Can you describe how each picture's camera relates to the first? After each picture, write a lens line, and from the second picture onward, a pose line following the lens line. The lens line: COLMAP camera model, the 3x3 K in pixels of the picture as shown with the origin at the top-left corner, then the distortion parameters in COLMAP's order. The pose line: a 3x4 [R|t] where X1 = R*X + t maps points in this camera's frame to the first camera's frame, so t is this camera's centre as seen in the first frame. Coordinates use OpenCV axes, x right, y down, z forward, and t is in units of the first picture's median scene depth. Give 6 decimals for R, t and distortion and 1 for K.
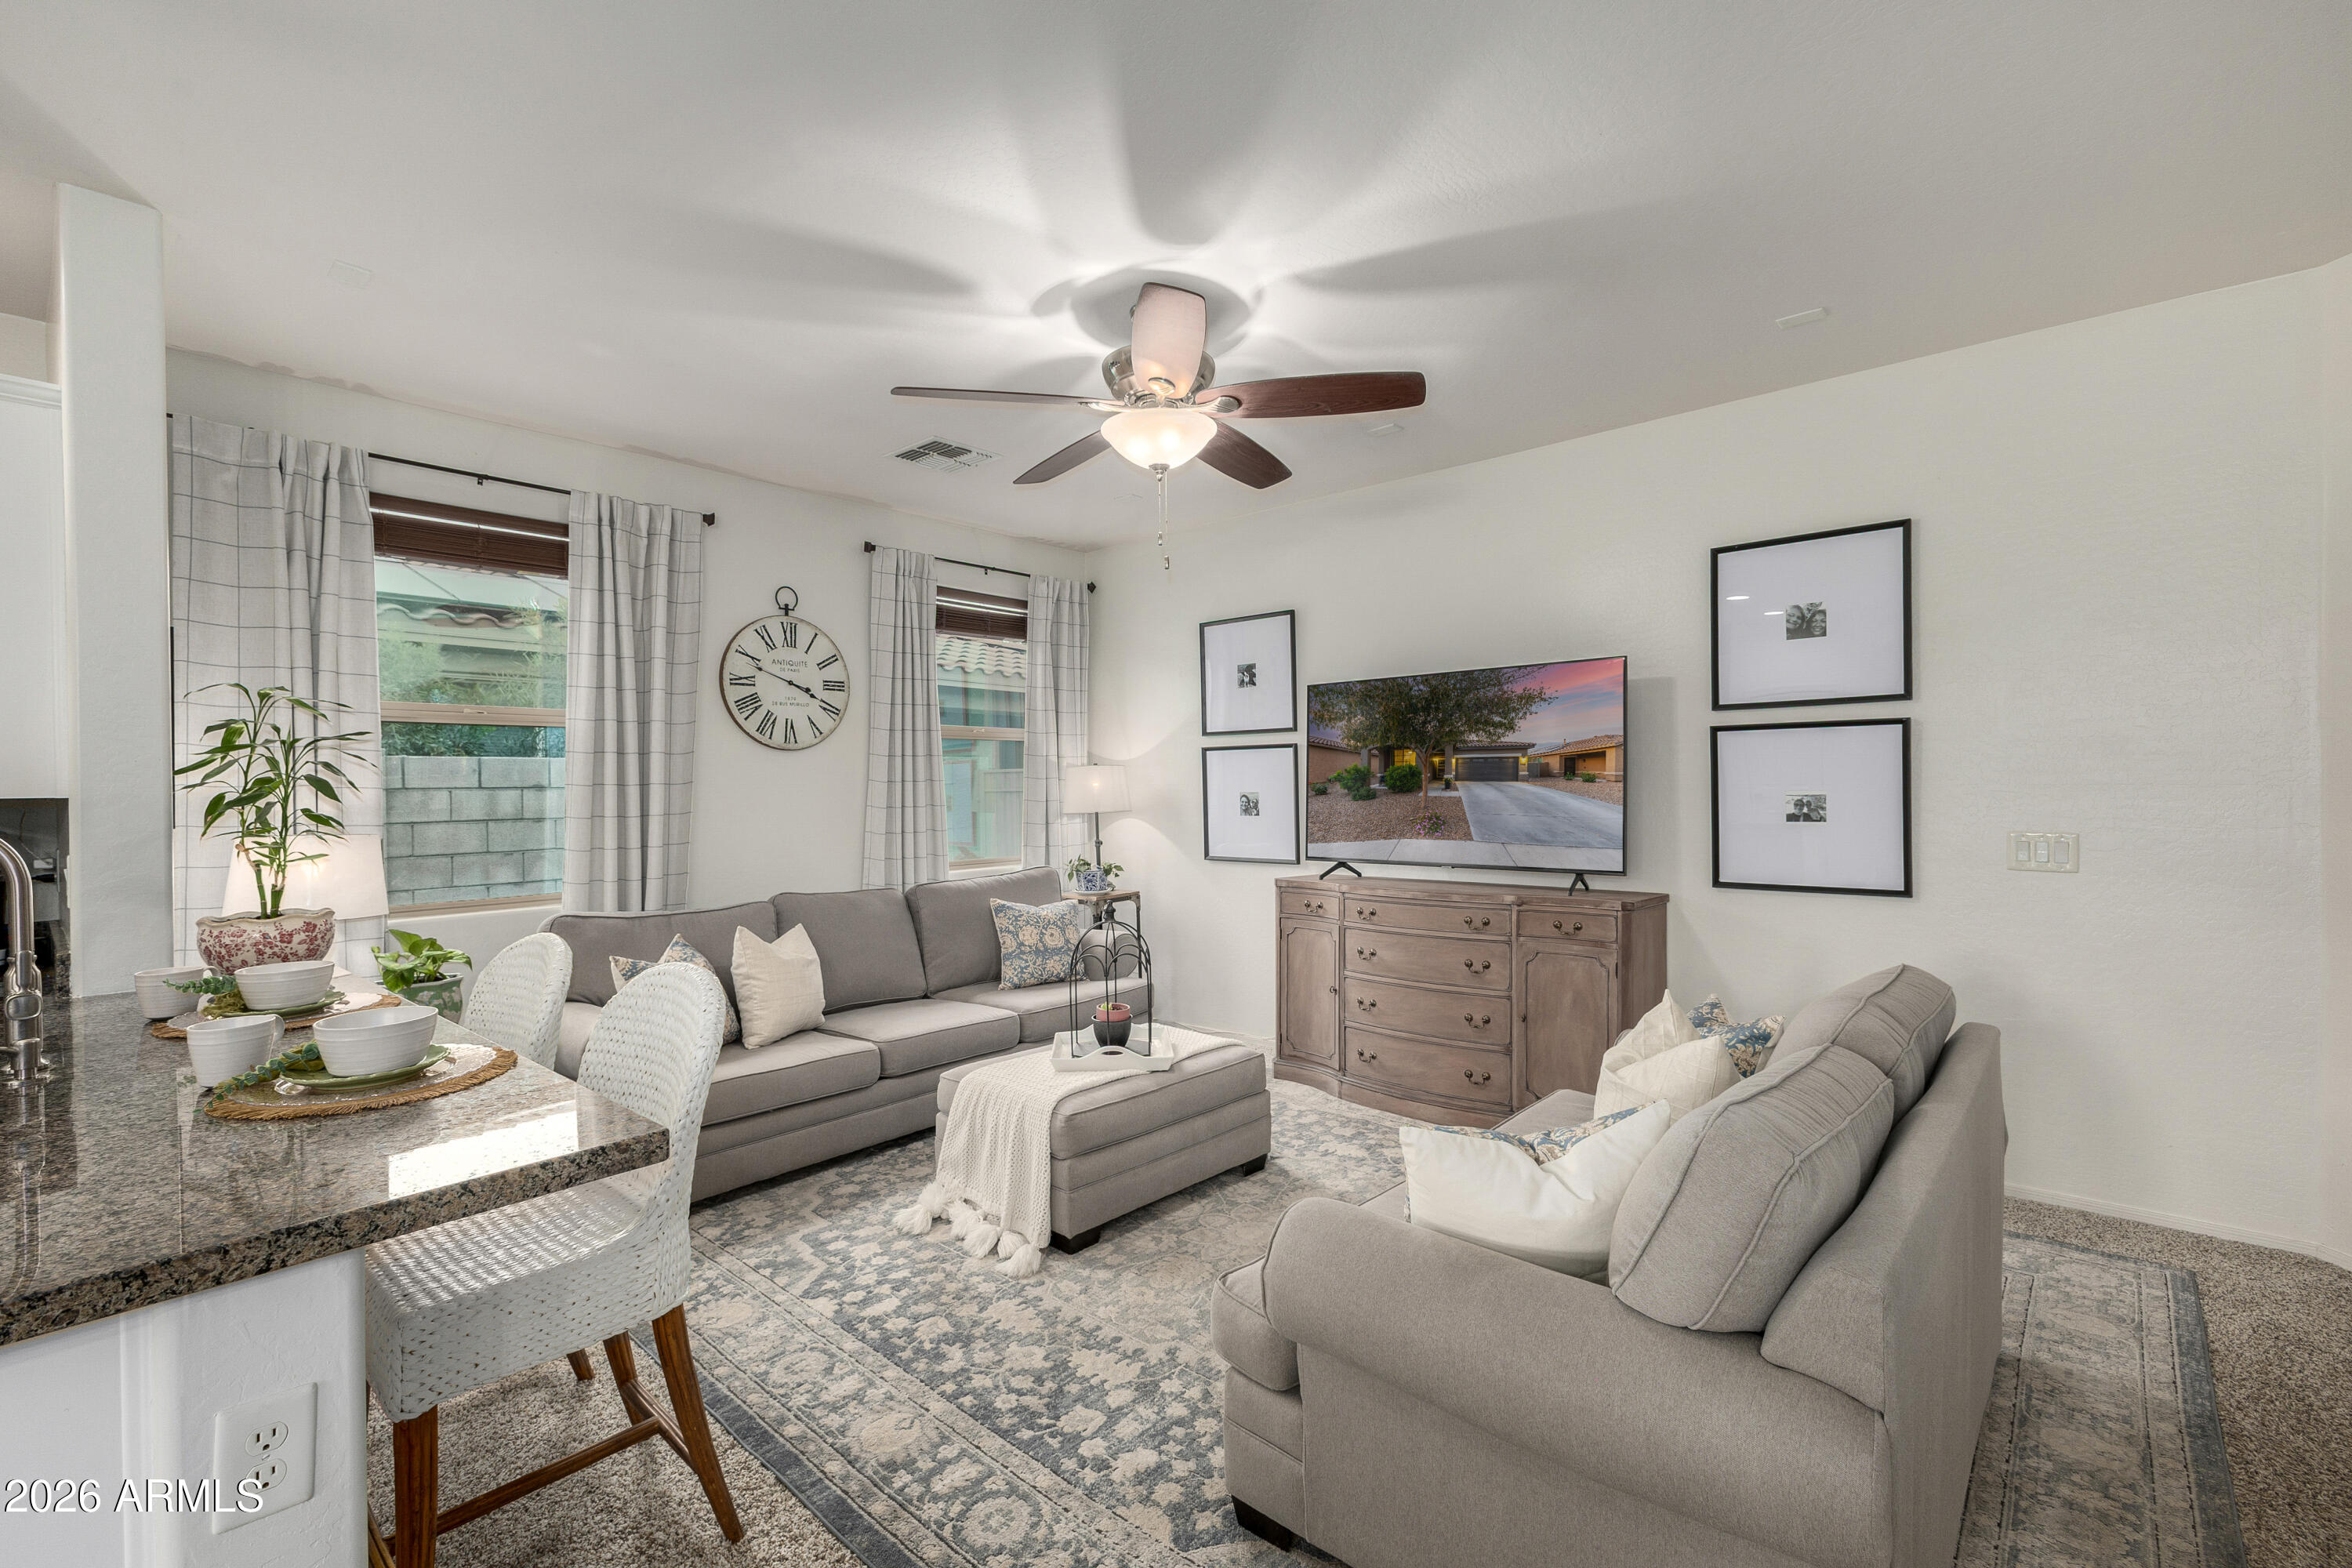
lens RADIAL K [[1026.6, 0, 1176.0], [0, 1026.6, 791.0], [0, 0, 1]] dist [0.013628, -0.000596]
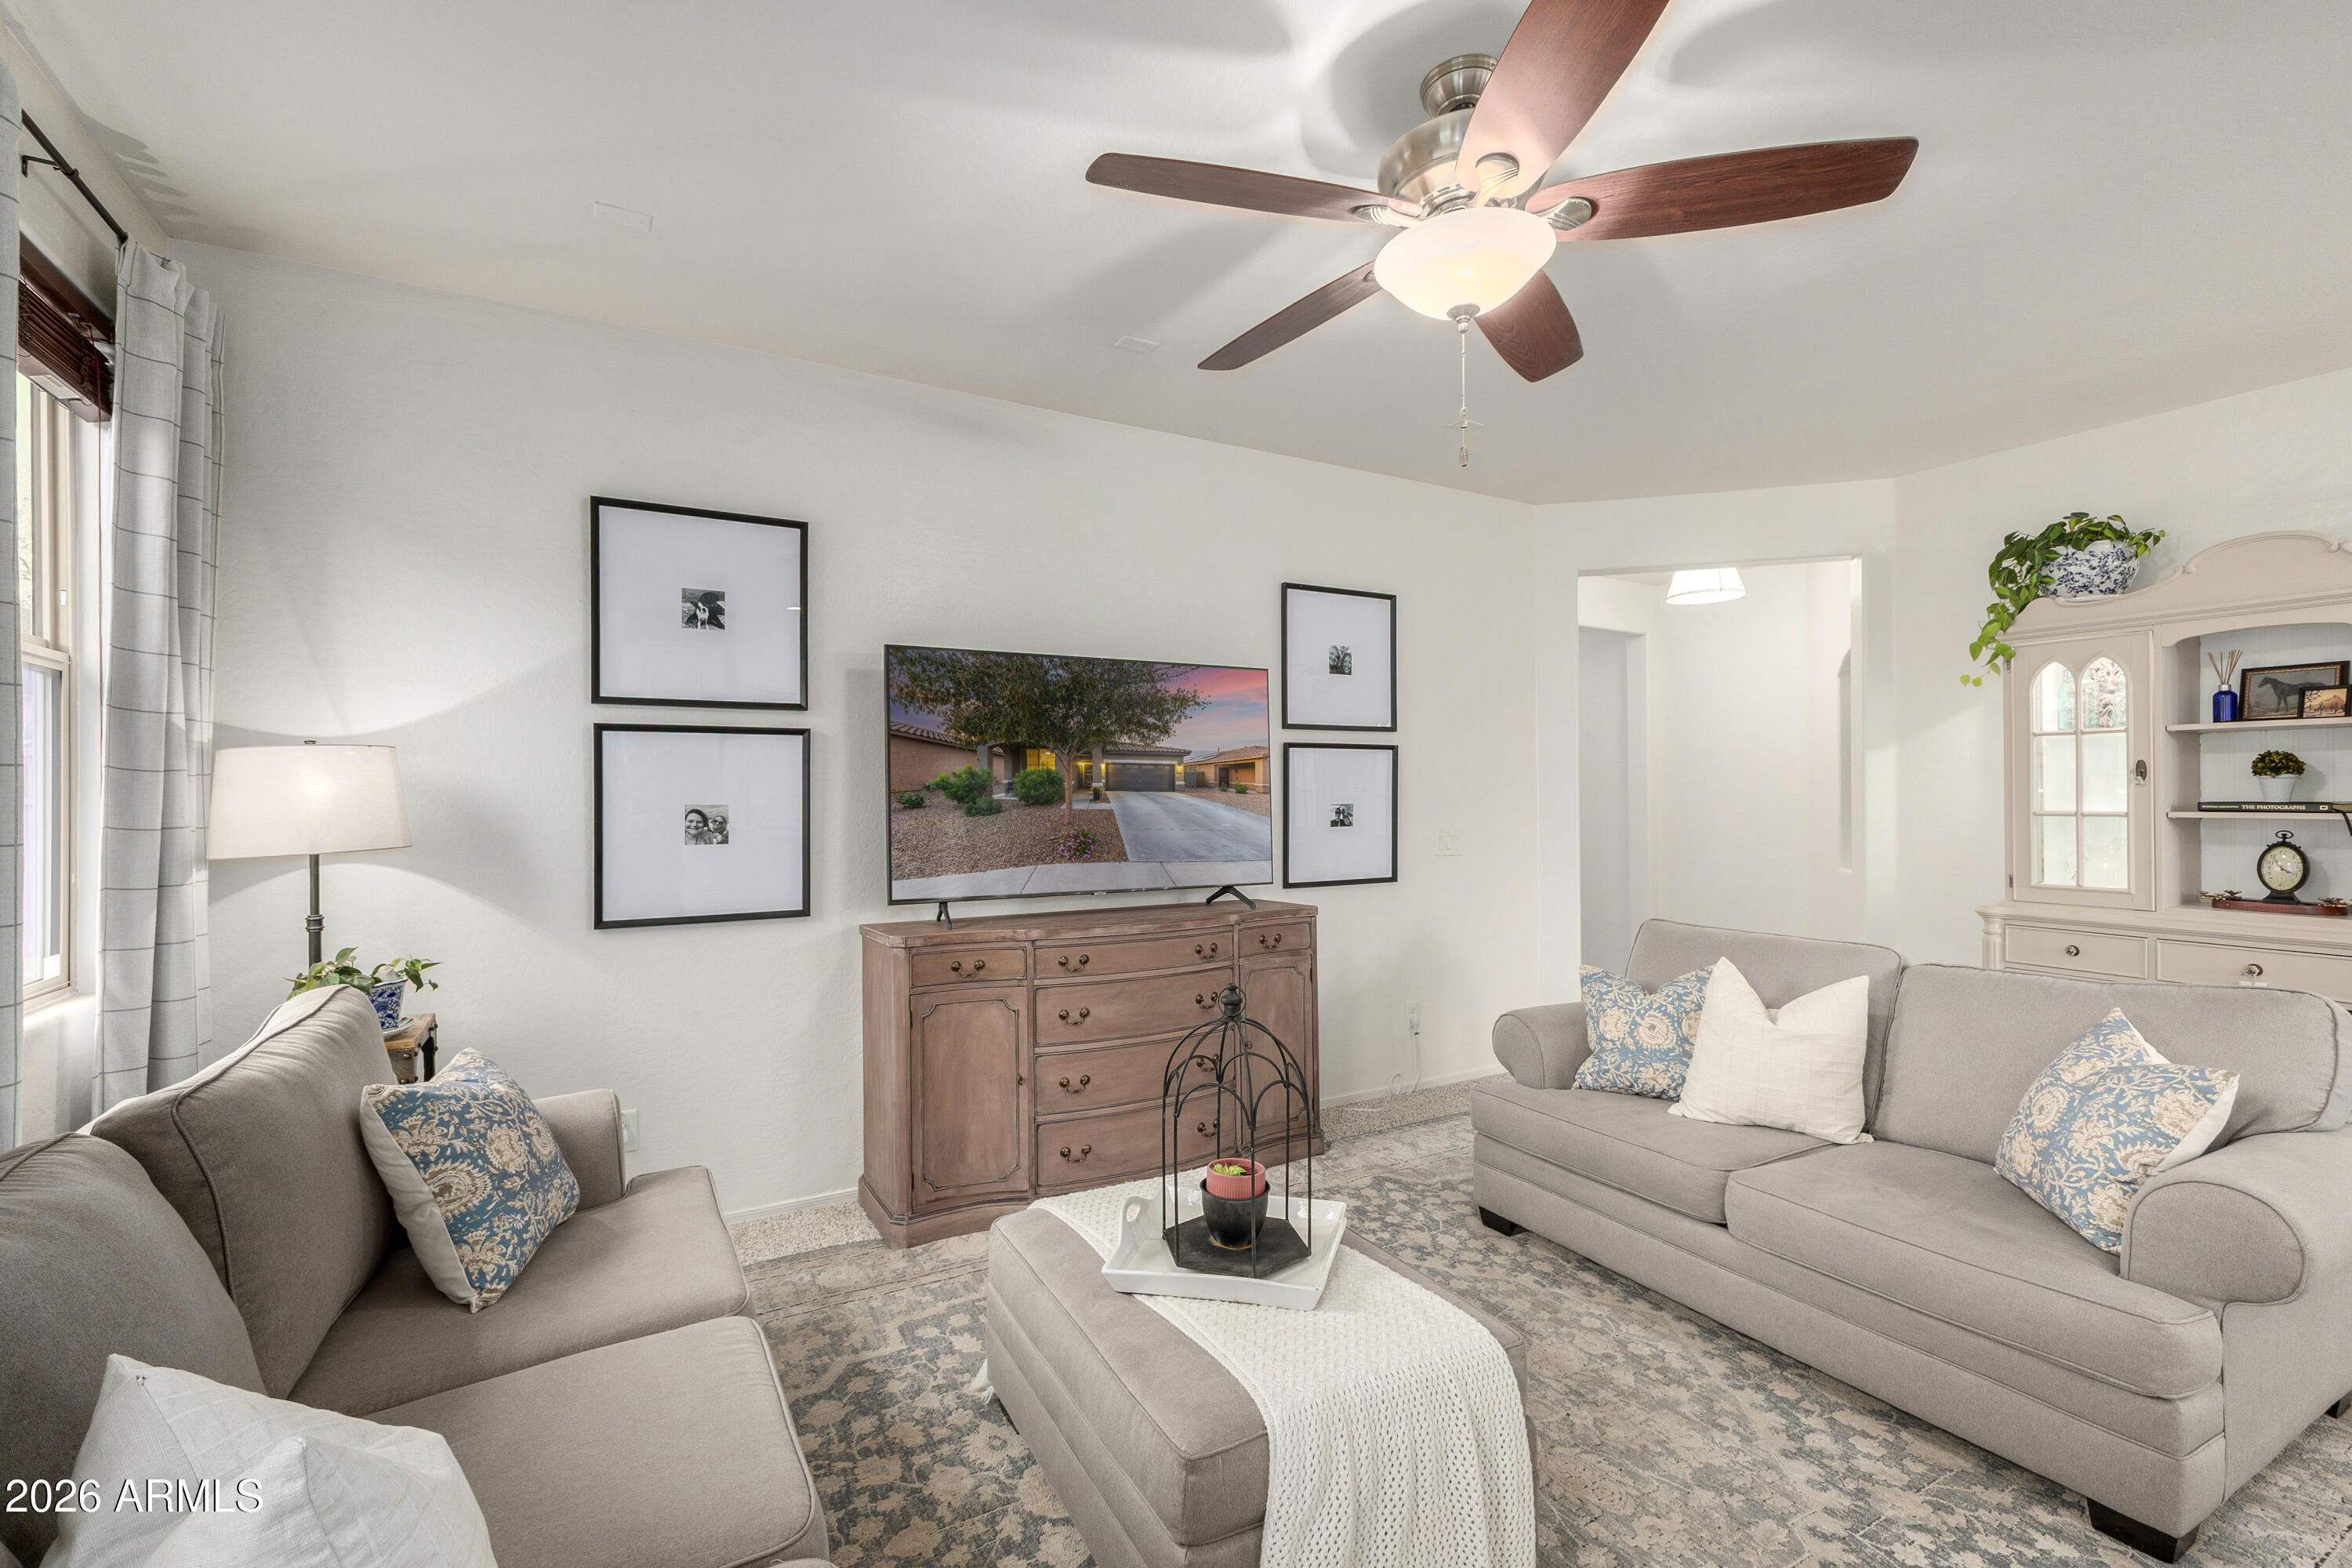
lens RADIAL K [[1019.3, 0, 1163.7], [0, 1019.3, 799.8], [0, 0, 1]] dist [0.001524, -0.000008]
pose [[0.327336, 0.006358, 0.944887, -0.526709], [0.006424, 0.999939, -0.008954, 0.006252], [-0.944886, 0.009001, 0.327275, 0.729323]]
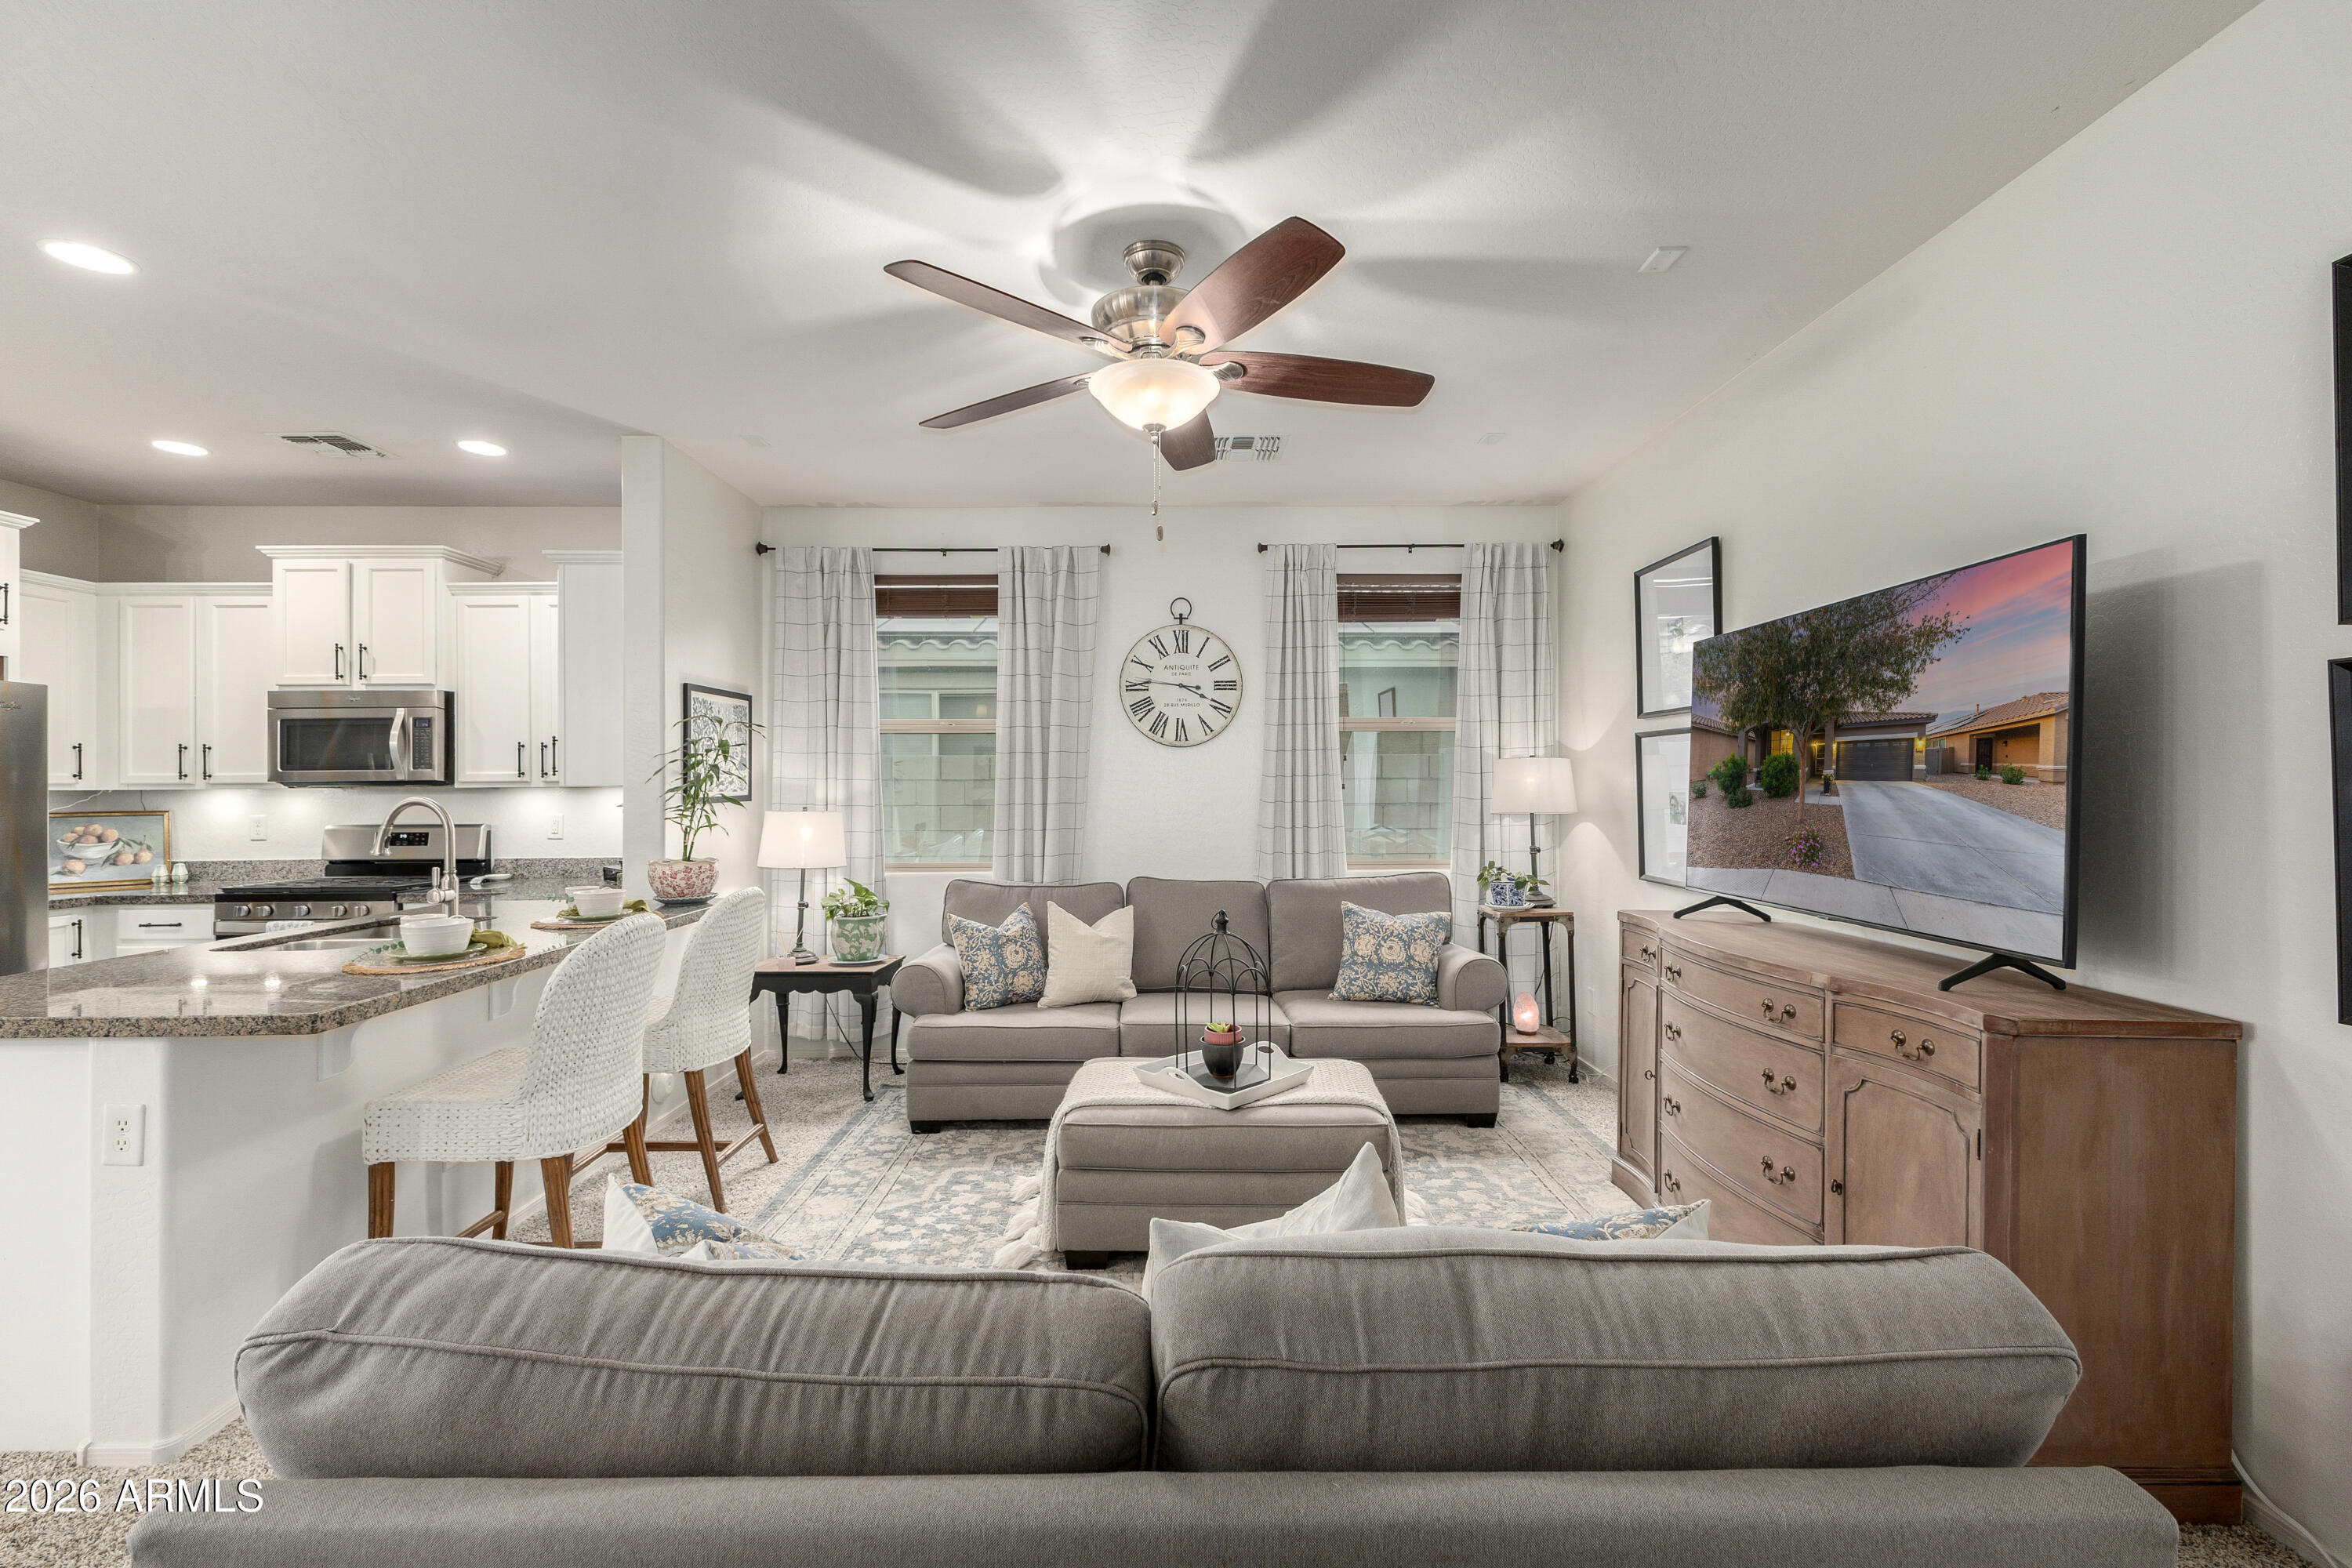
lens RADIAL K [[1016.5, 0, 1174.5], [0, 1016.5, 778.2], [0, 0, 1]] dist [0.011687, -0.001123]
pose [[0.669592, 0.005066, -0.742712, 0.490427], [-0.007980, 0.999968, -0.000374, -0.007278], [0.742686, 0.006177, 0.669611, 0.315824]]
